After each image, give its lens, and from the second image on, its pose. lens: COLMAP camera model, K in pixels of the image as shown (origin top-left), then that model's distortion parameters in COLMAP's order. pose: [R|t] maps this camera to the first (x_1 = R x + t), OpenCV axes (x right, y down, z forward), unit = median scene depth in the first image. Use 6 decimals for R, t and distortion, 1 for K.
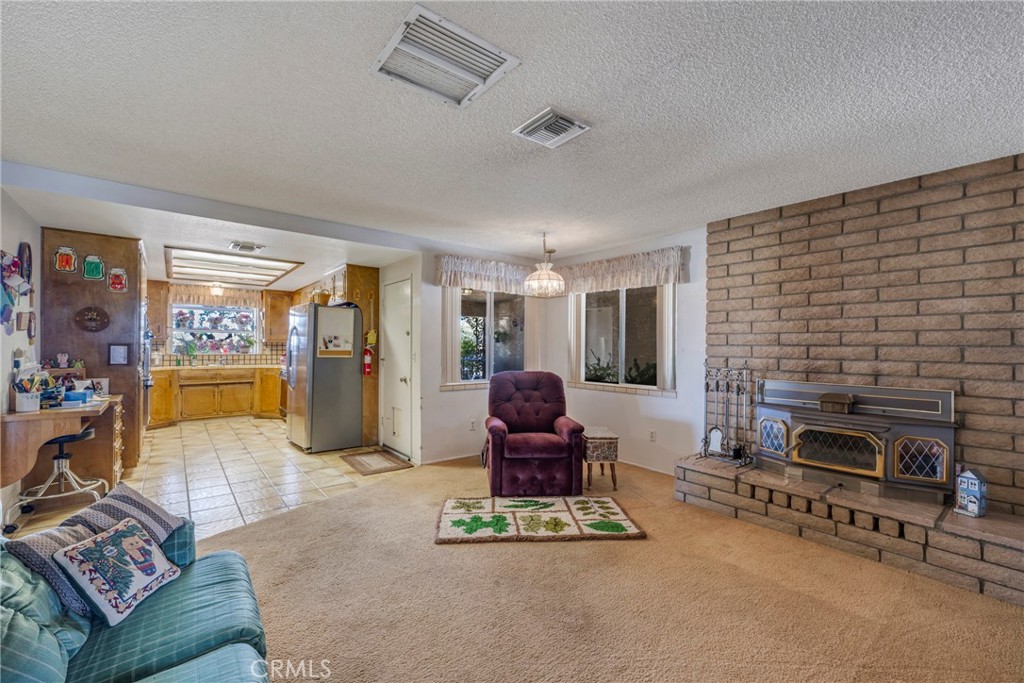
lens RADIAL K [[425.3, 0, 507.9], [0, 425.3, 348.8], [0, 0, 1]] dist [0.001880, -0.000139]
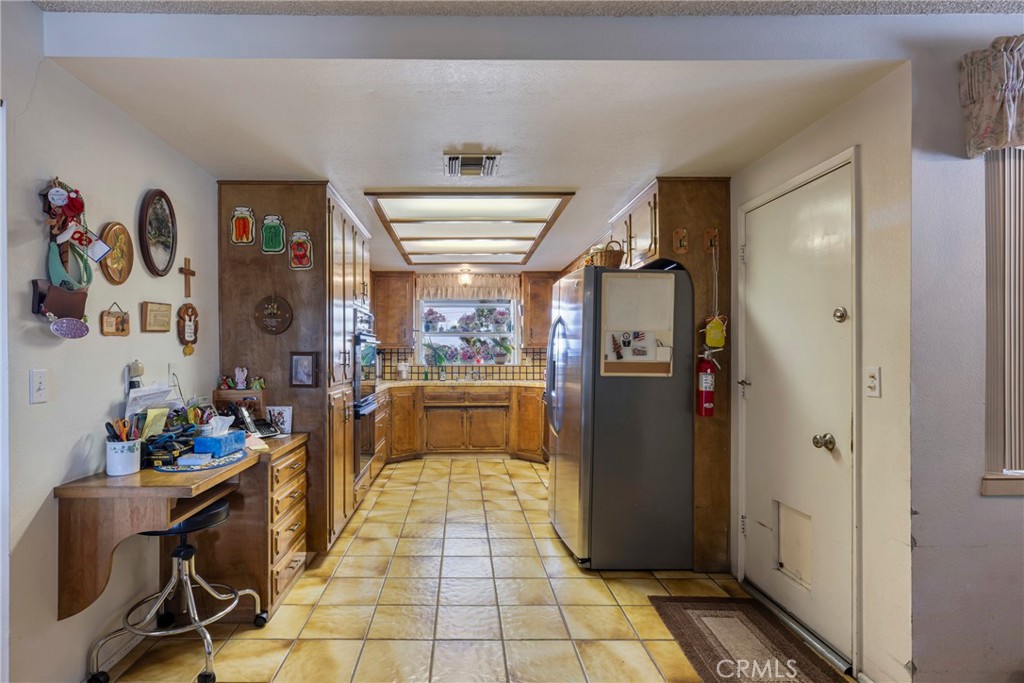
lens RADIAL K [[425.3, 0, 482.0], [0, 425.3, 354.7], [0, 0, 1]] dist [0.001880, -0.000139]
pose [[0.785245, -0.005744, -0.619158, -0.235020], [0.005230, 0.999983, -0.002644, -0.003922], [0.619163, -0.001162, 0.785262, 0.495023]]
